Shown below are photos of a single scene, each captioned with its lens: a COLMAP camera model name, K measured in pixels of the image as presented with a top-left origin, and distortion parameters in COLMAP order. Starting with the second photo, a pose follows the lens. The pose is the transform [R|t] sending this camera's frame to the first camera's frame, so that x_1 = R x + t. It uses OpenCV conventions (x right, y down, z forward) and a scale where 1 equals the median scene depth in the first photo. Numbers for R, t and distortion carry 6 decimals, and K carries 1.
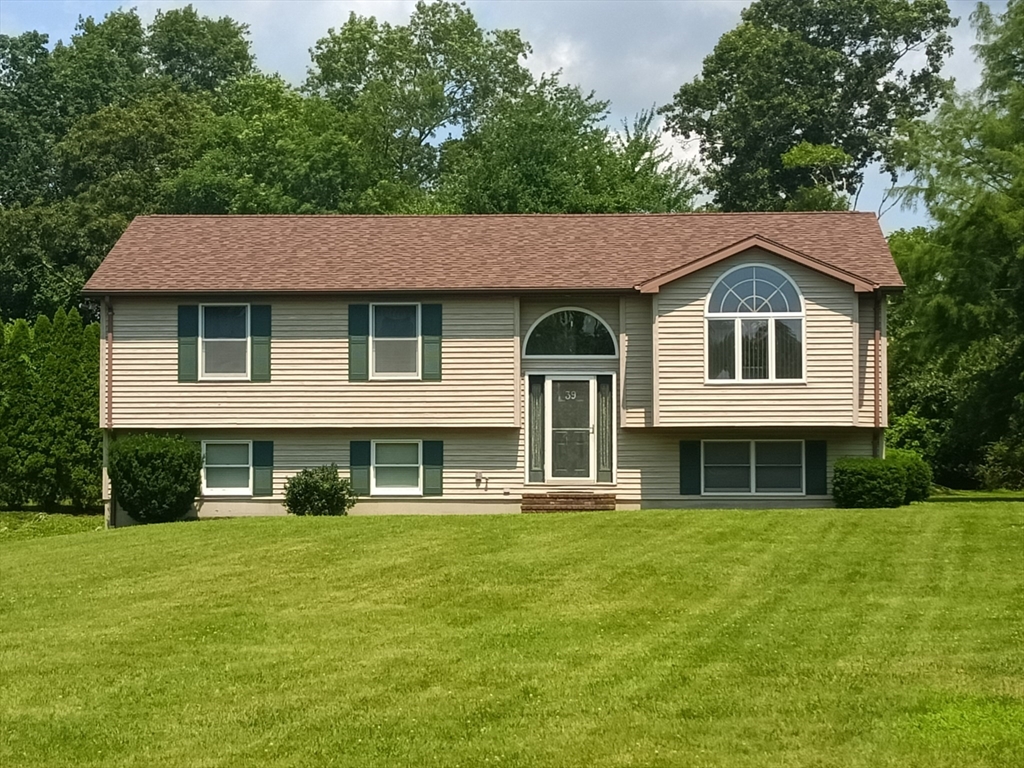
lens RADIAL K [[2146.4, 0, 512.0], [0, 2146.4, 384.0], [0, 0, 1]] dist [0.057569, -0.148711]
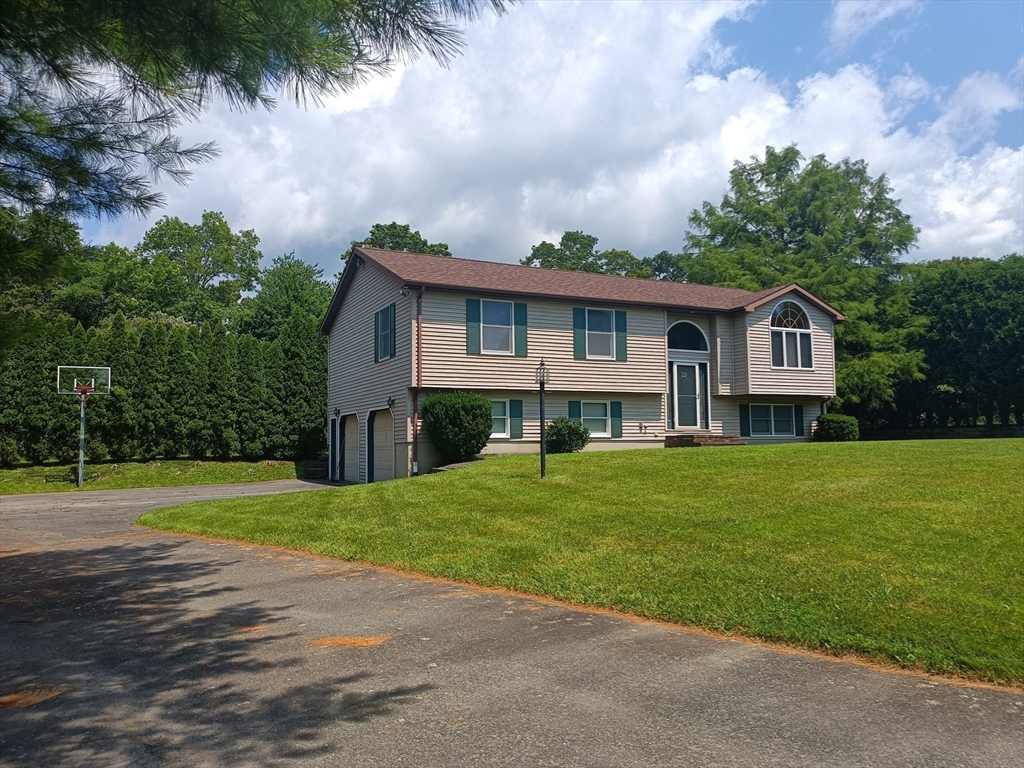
lens RADIAL K [[763.0, 0, 512.0], [0, 763.0, 384.0], [0, 0, 1]] dist [0.008643, -0.000577]
pose [[0.865515, 0.030221, 0.499970, -0.372152], [-0.005639, 0.998703, -0.050604, 0.041947], [-0.500851, 0.040979, 0.864563, 0.572552]]
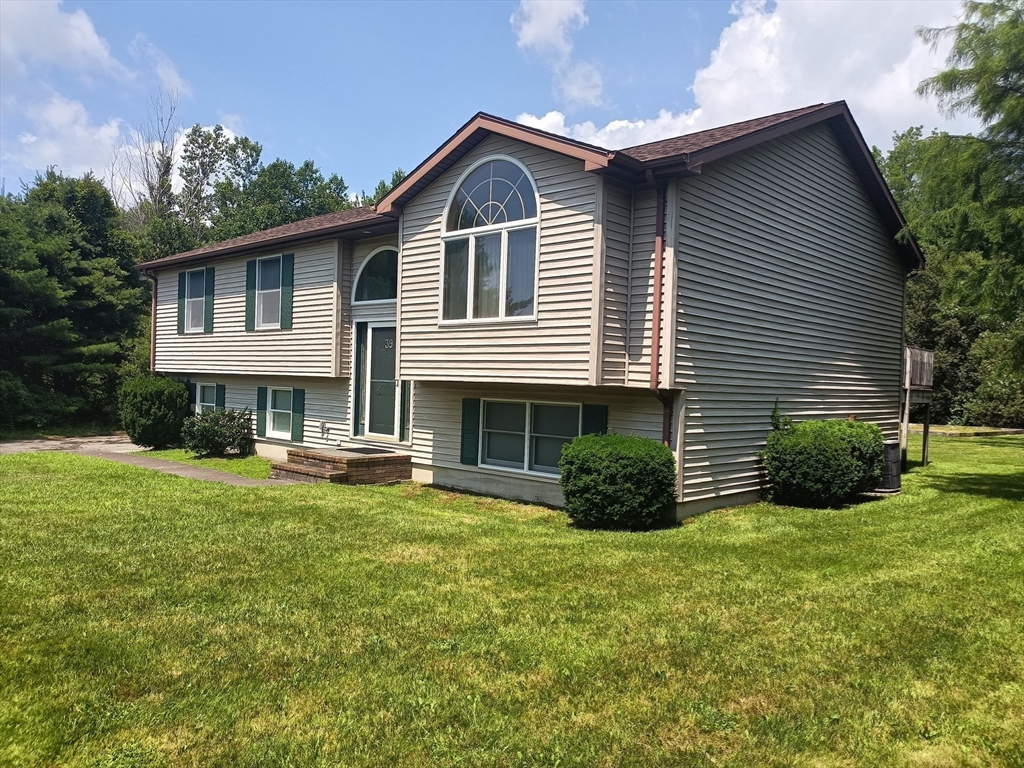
lens RADIAL K [[763.0, 0, 512.0], [0, 763.0, 384.0], [0, 0, 1]] dist [0.008643, -0.000577]
pose [[0.769981, 0.027132, -0.637490, 0.277136], [-0.011431, 0.999522, 0.028733, 0.012431], [0.637965, -0.014837, 0.769922, 0.786364]]
